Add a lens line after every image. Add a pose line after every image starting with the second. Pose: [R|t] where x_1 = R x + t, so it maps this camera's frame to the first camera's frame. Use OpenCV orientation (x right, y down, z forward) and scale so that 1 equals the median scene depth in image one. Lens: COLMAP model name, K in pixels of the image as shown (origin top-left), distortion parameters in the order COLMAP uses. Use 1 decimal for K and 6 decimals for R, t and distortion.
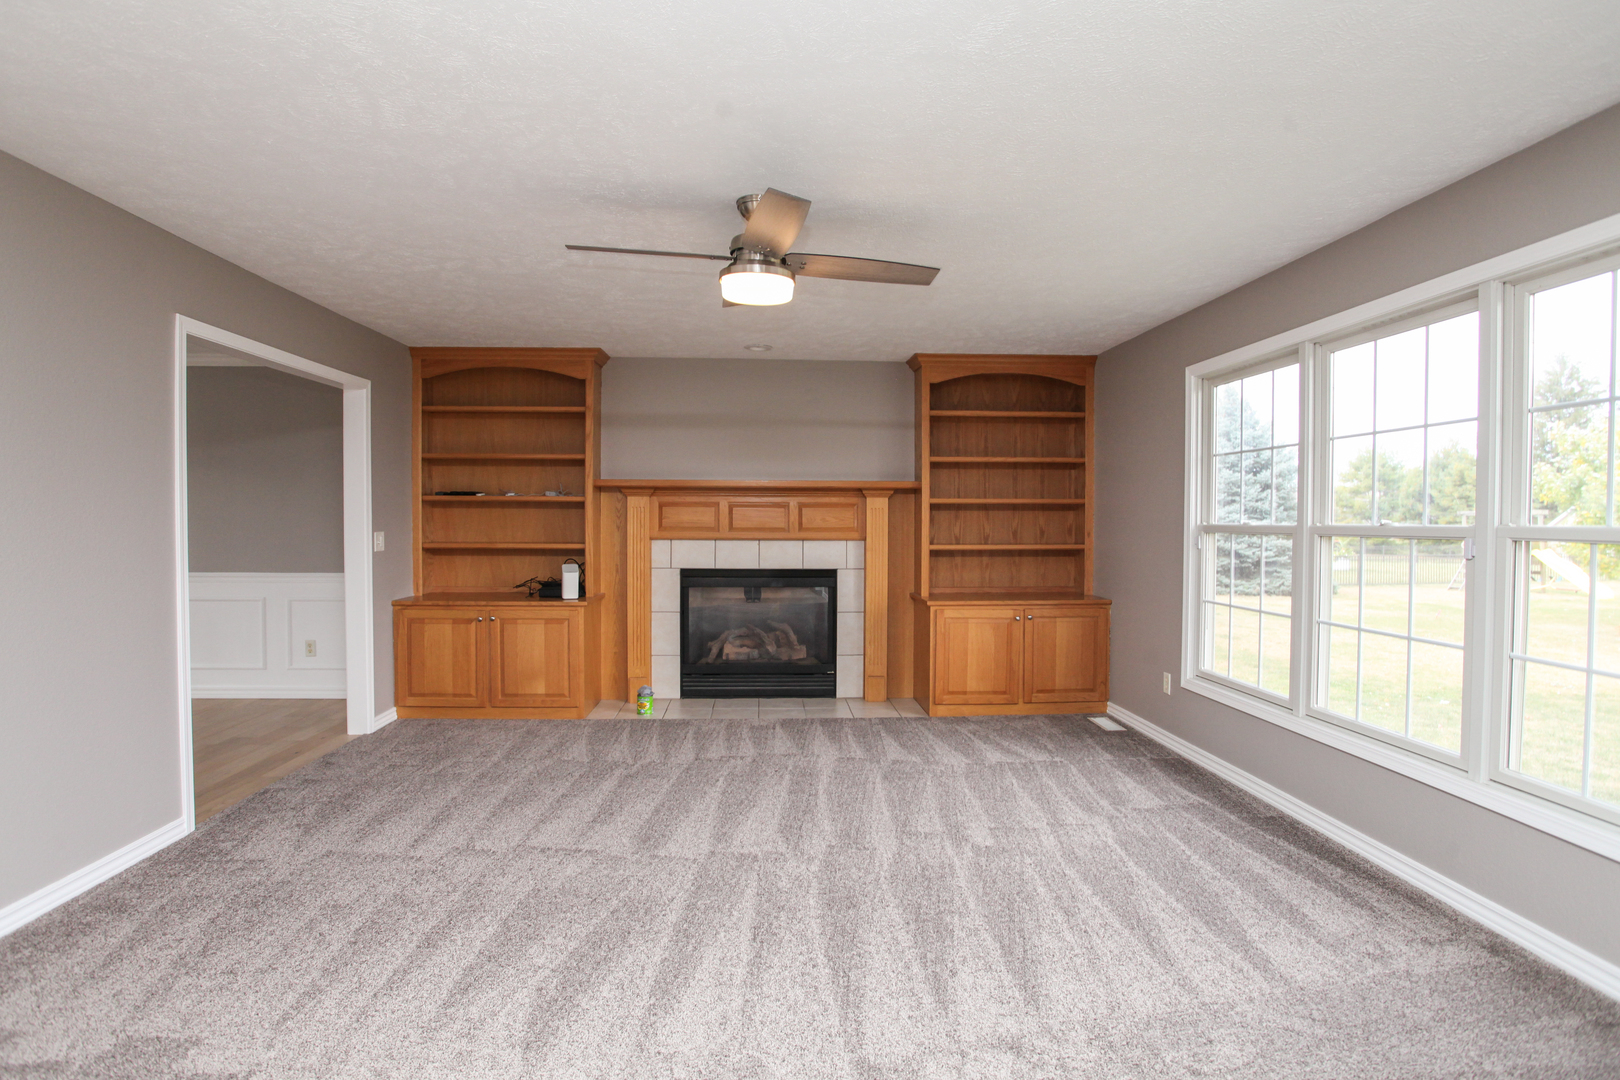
lens RADIAL K [[824.3, 0, 830.8], [0, 824.3, 538.9], [0, 0, 1]] dist [-0.086291, 0.041694]
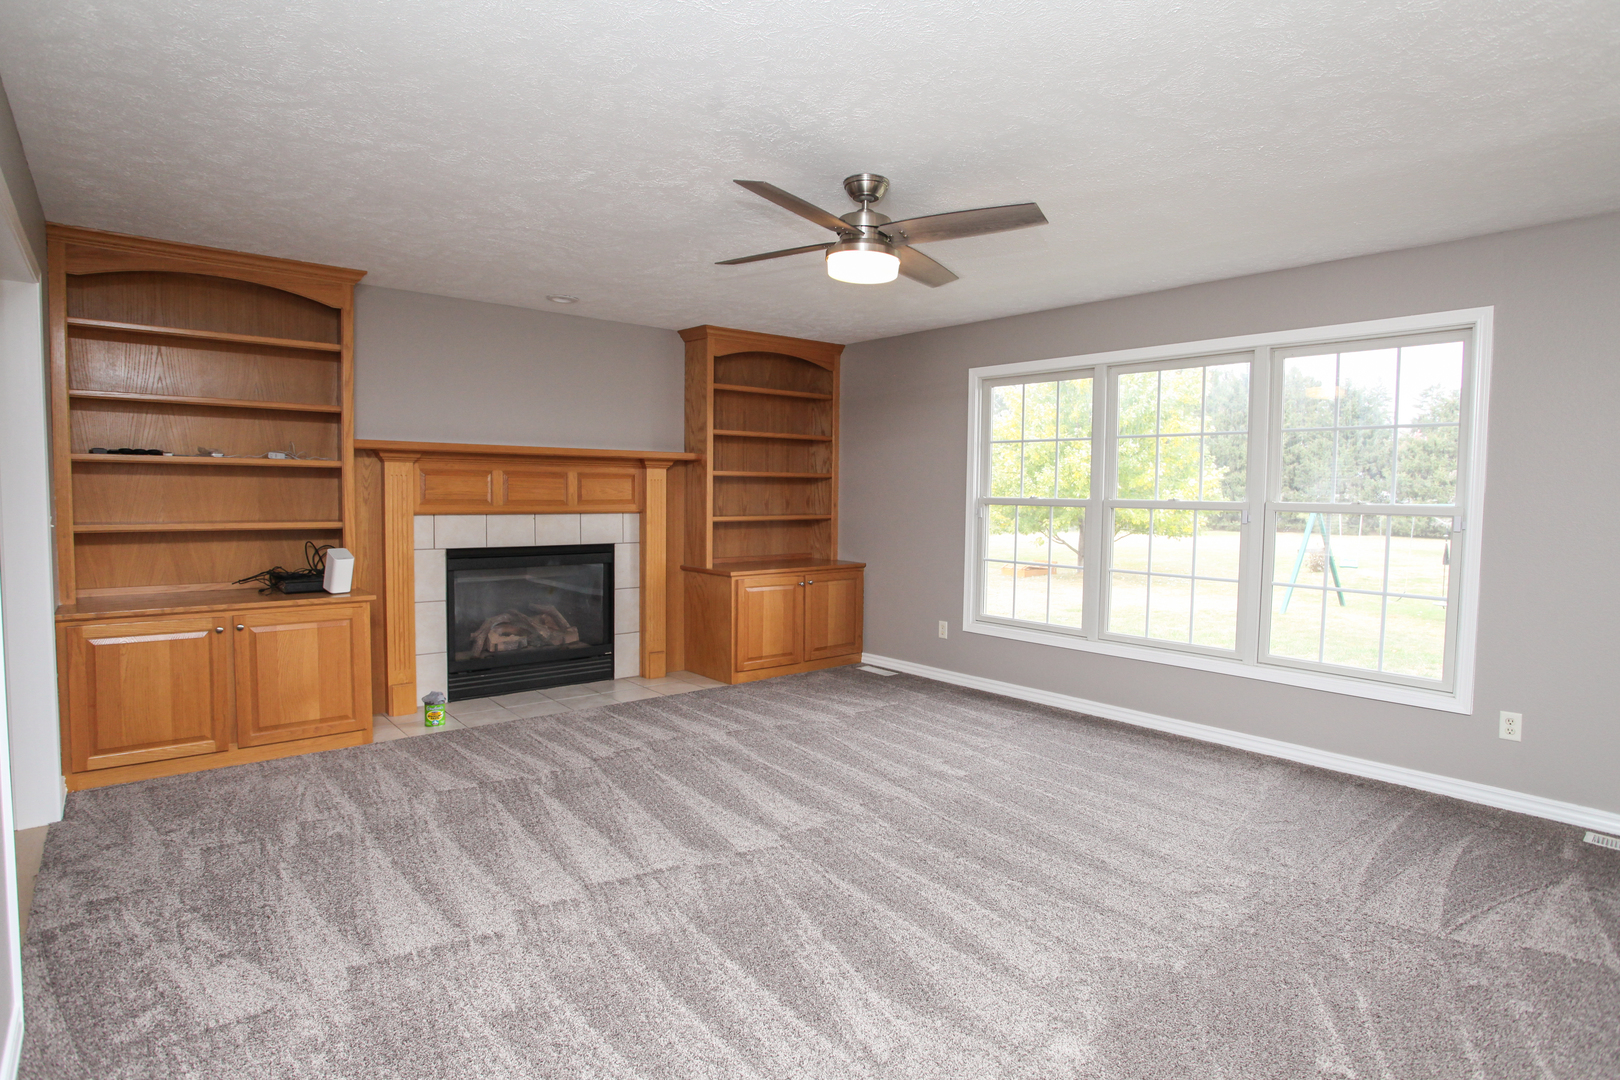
lens RADIAL K [[824.3, 0, 830.8], [0, 824.3, 538.9], [0, 0, 1]] dist [-0.086291, 0.041694]
pose [[0.800802, -0.028789, 0.598236, -0.390607], [0.004707, 0.999116, 0.041780, -0.007578], [-0.598910, -0.030641, 0.800230, 0.109502]]
